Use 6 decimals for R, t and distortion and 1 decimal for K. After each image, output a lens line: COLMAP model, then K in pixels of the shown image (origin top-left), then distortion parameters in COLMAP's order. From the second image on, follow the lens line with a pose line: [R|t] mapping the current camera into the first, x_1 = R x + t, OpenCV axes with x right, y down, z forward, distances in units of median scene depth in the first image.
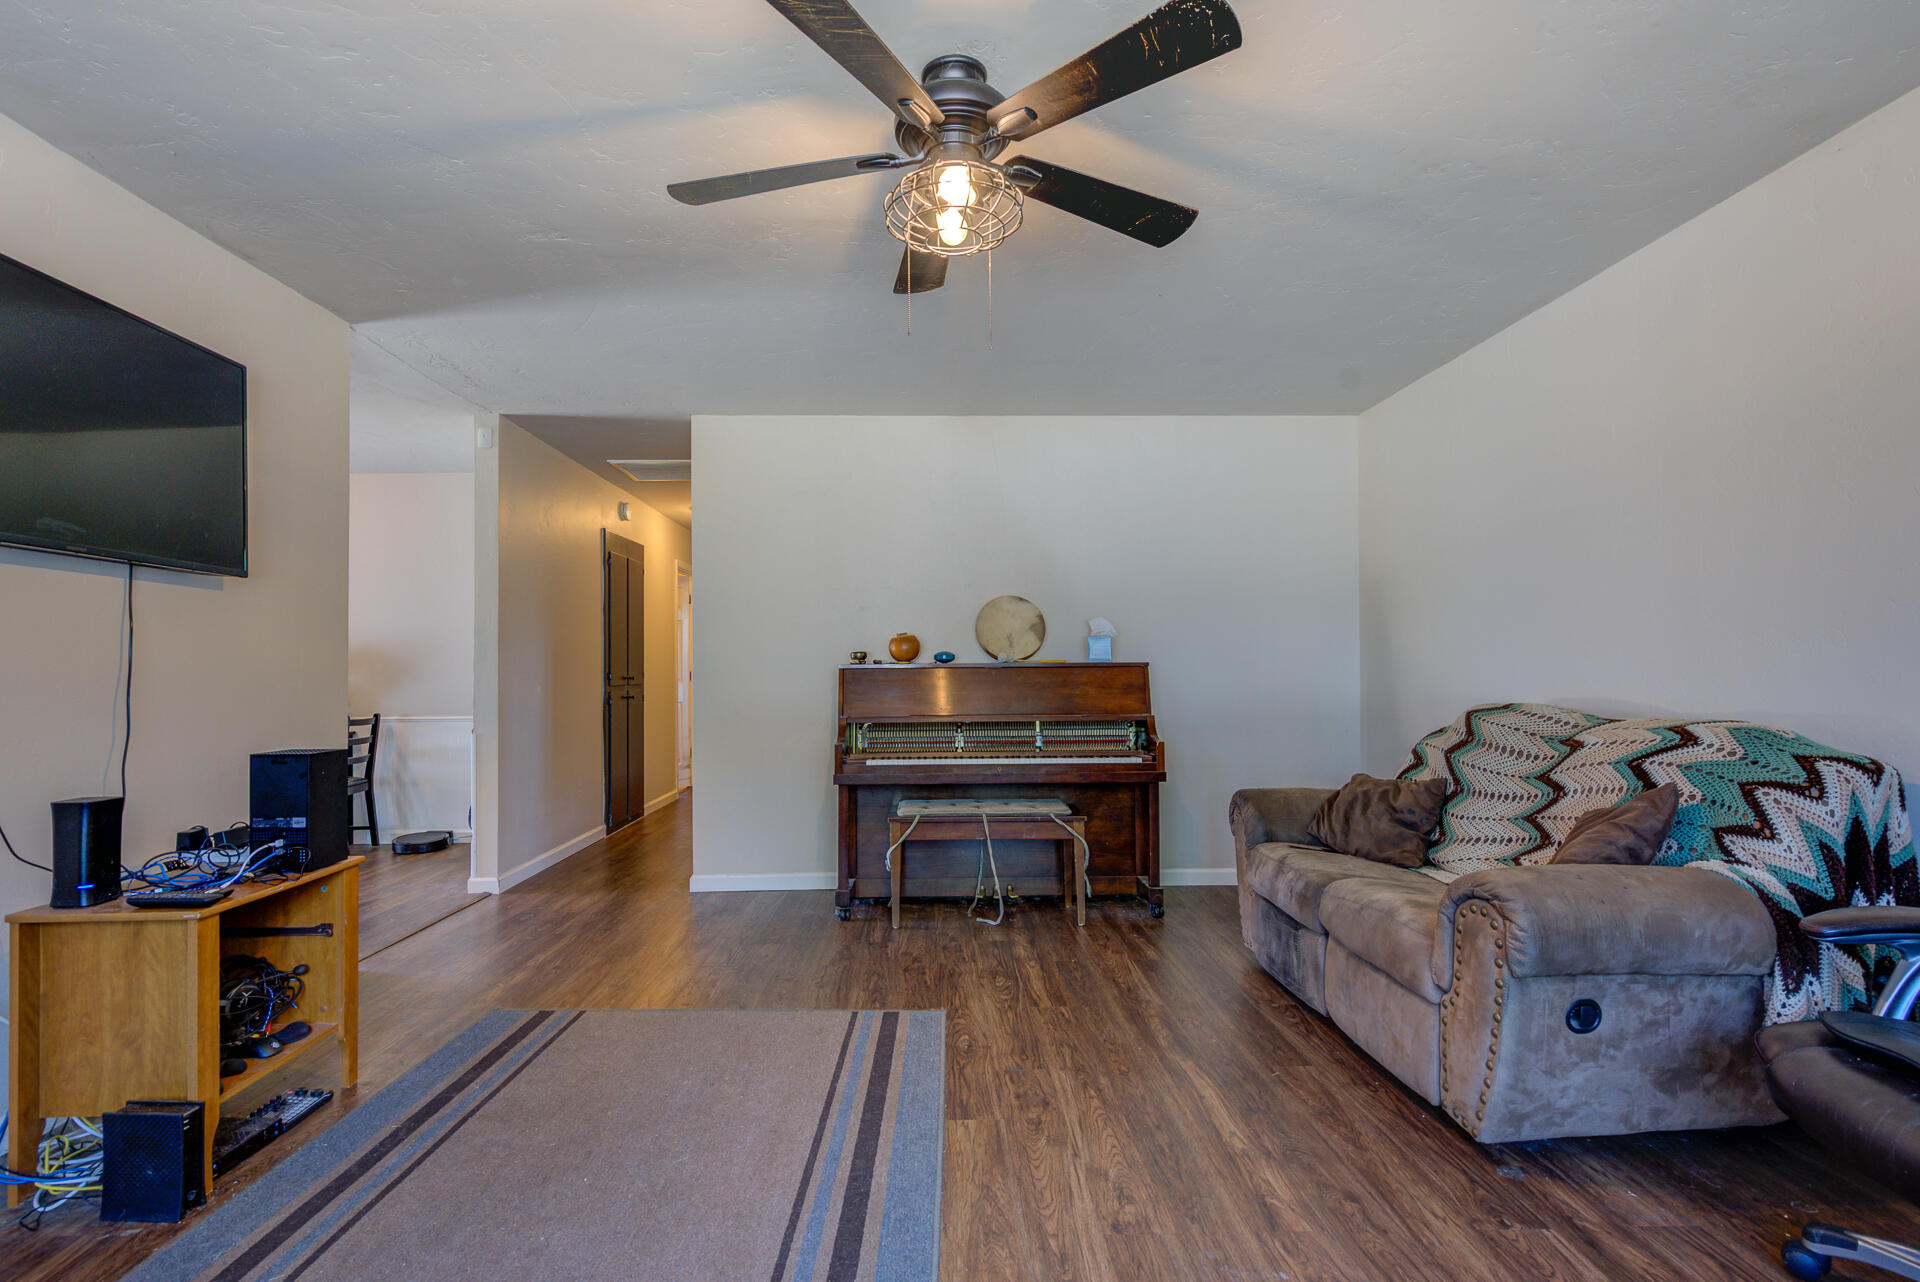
lens RADIAL K [[916.0, 0, 924.7], [0, 916.0, 656.6], [0, 0, 1]] dist [0.003835, -0.000791]
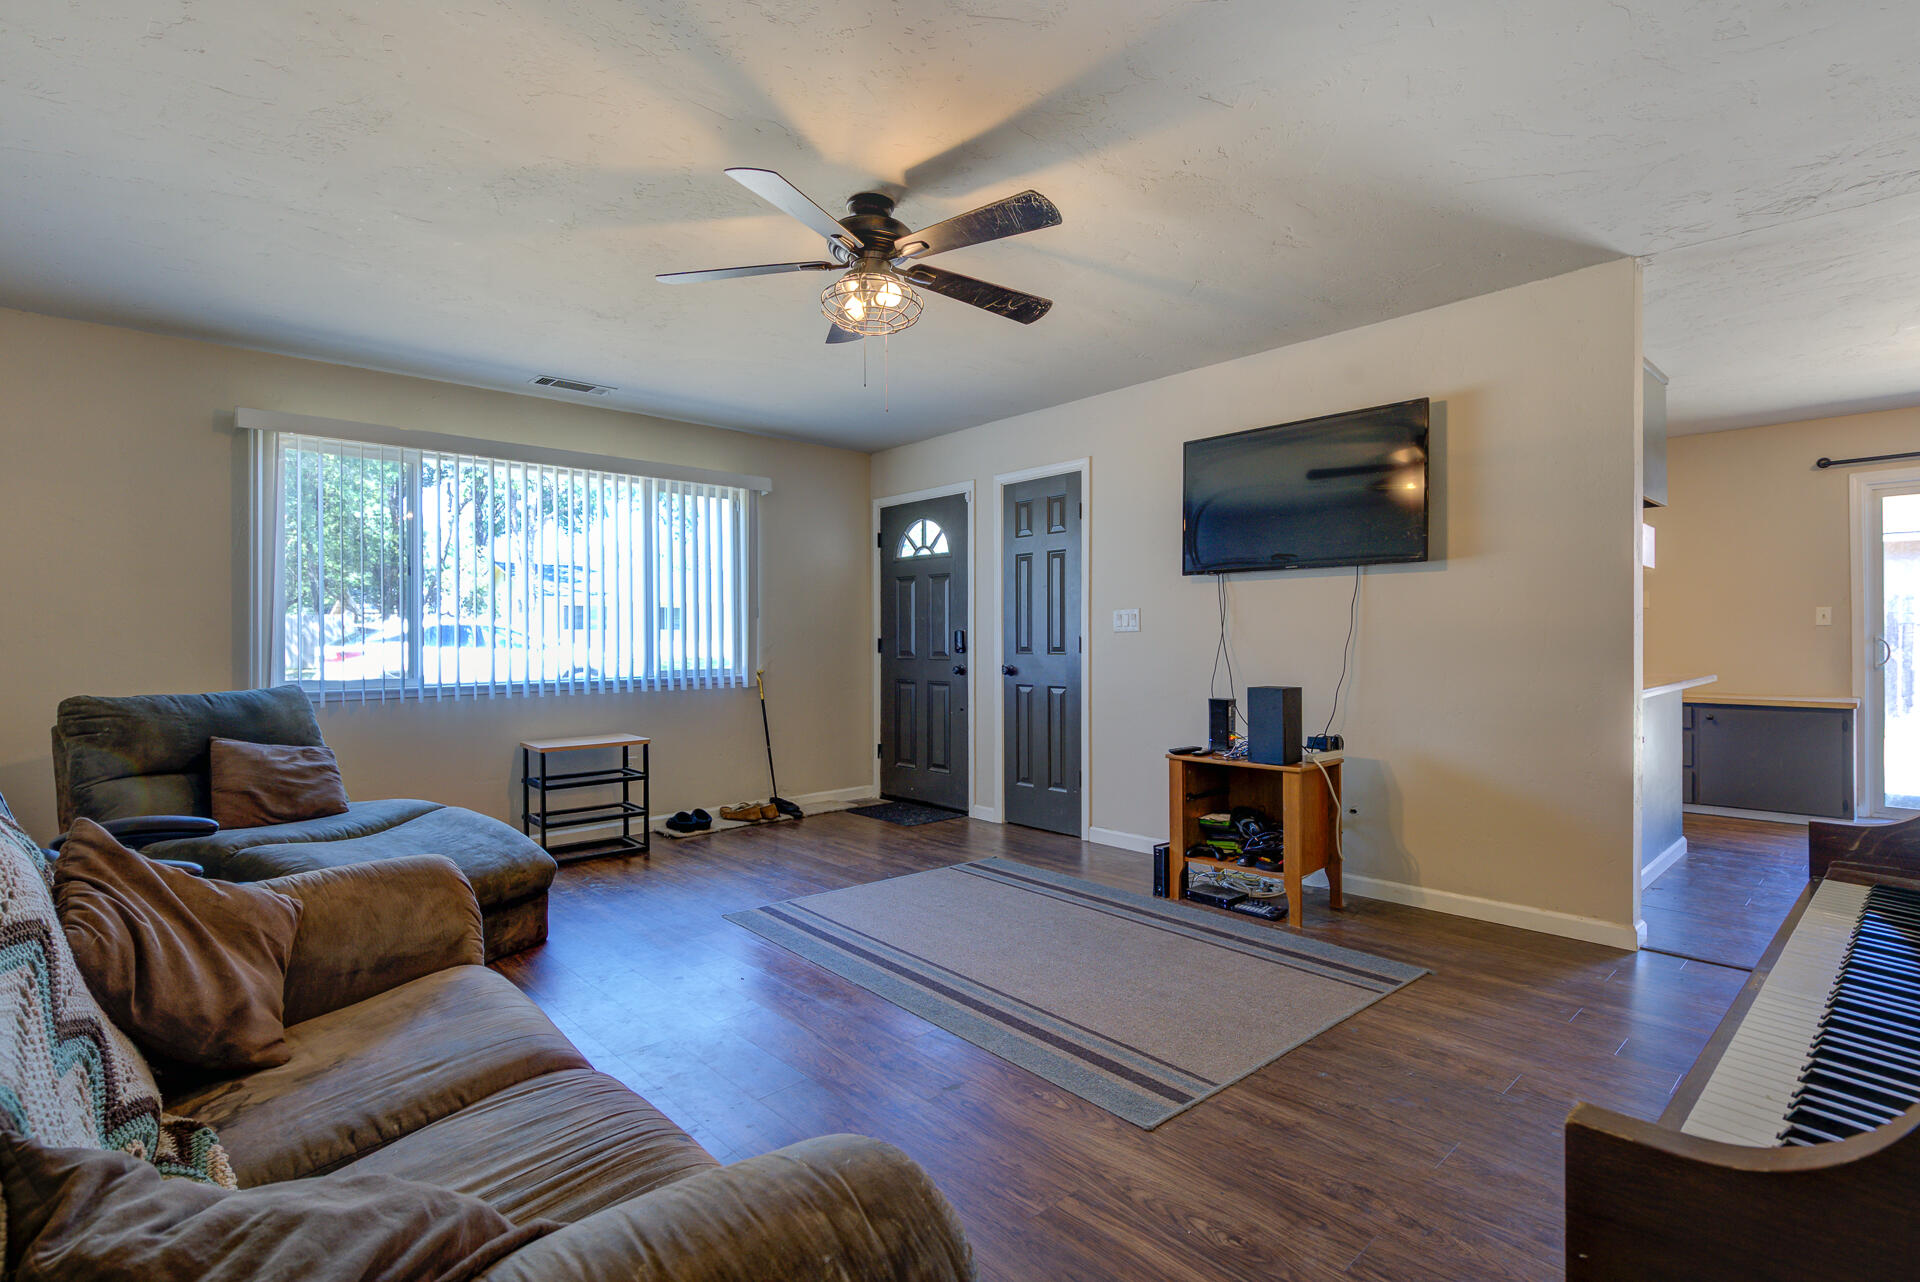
lens RADIAL K [[913.1, 0, 960.0], [0, 913.1, 641.0], [0, 0, 1]] dist [-0.000128, -0.001098]
pose [[-0.737658, 0.007771, -0.675130, 0.653353], [0.015549, 0.999864, -0.005481, 0.023433], [0.674995, -0.014540, -0.737679, 1.576908]]
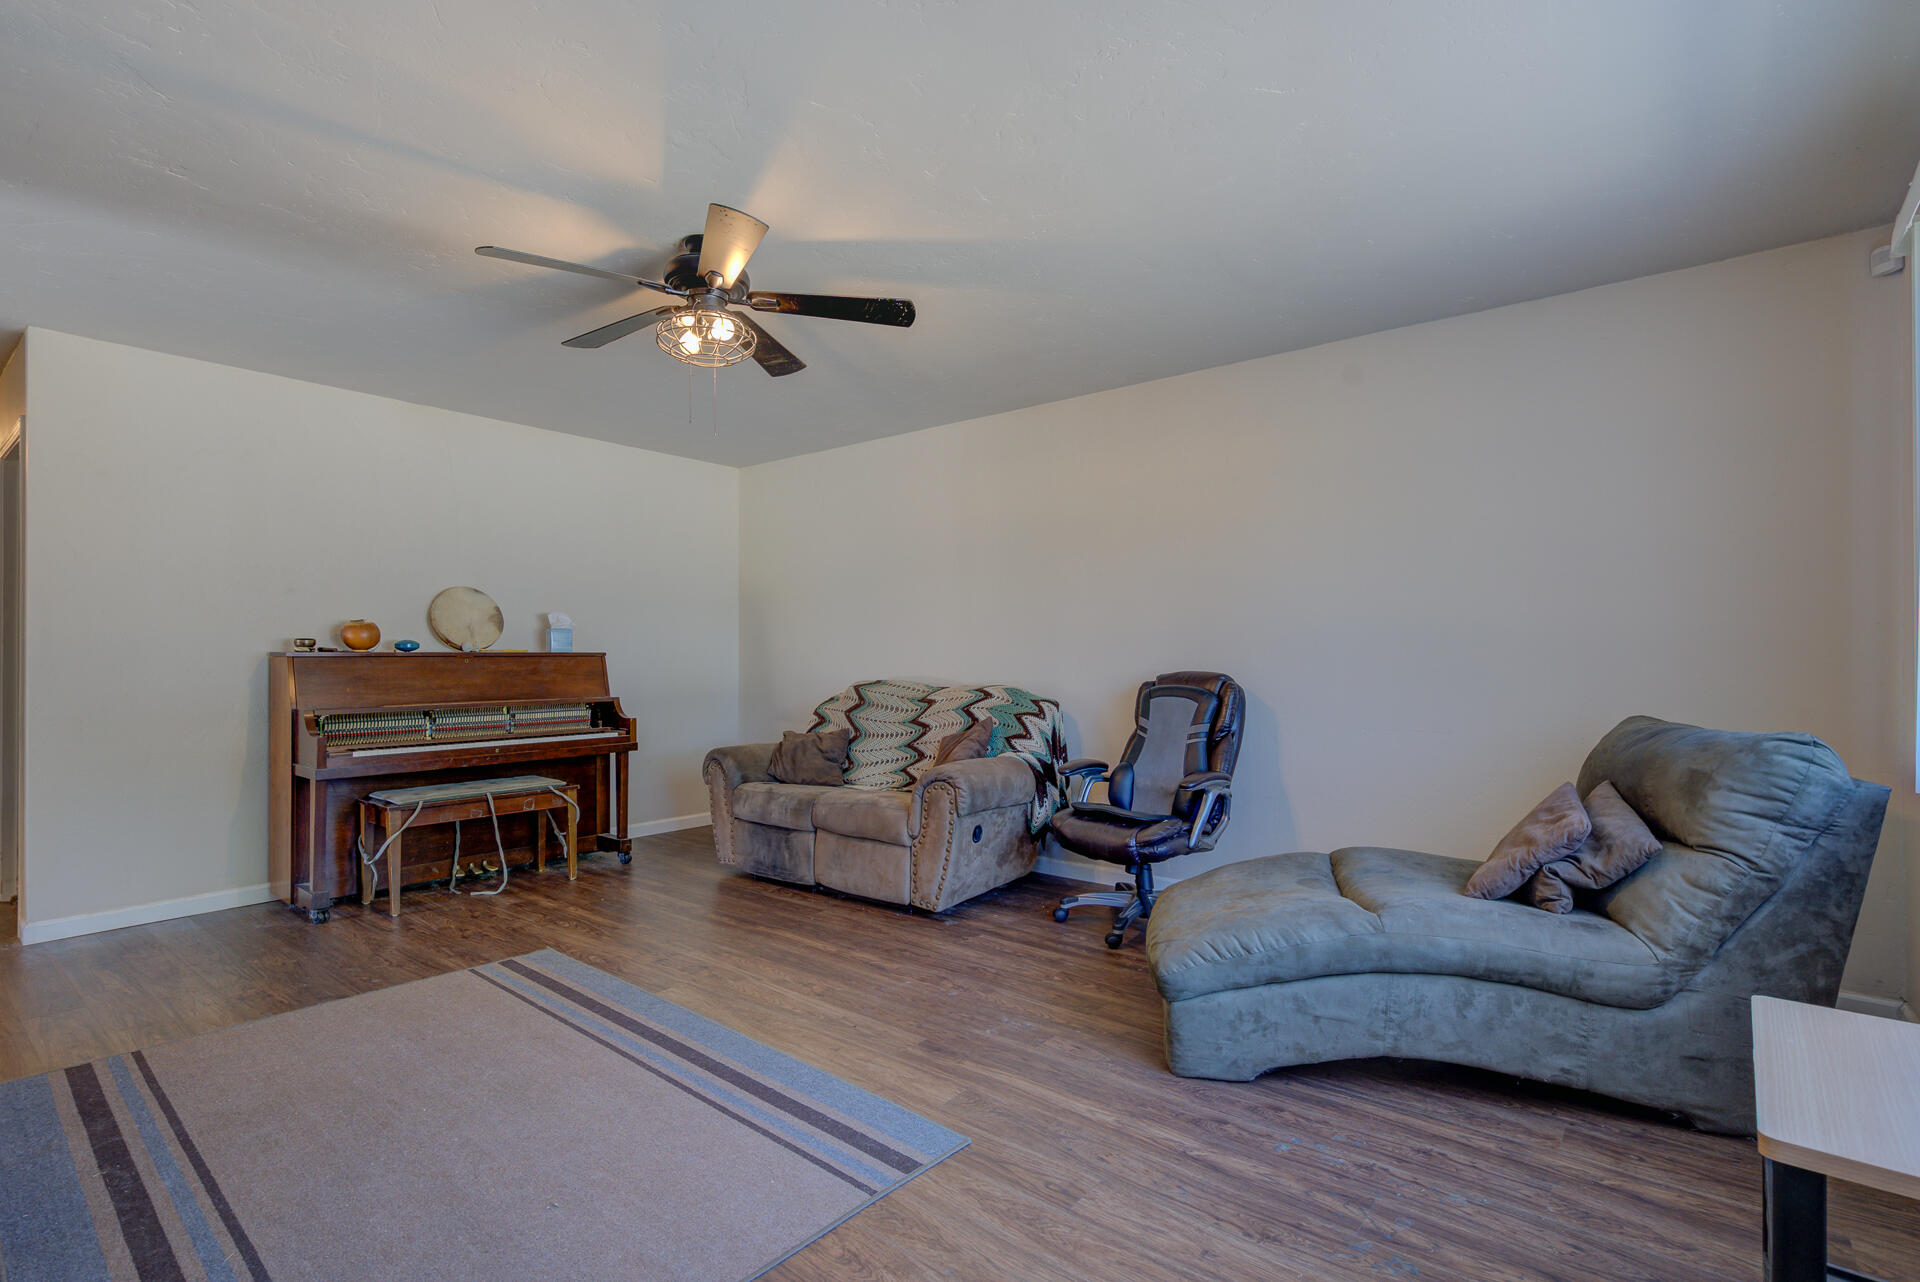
lens RADIAL K [[913.1, 0, 960.0], [0, 913.1, 641.0], [0, 0, 1]] dist [-0.000128, -0.001098]
pose [[0.634569, 0.017280, 0.772673, -0.619338], [-0.012620, 0.999848, -0.011997, -0.000315], [-0.772764, -0.002138, 0.634690, -0.163704]]
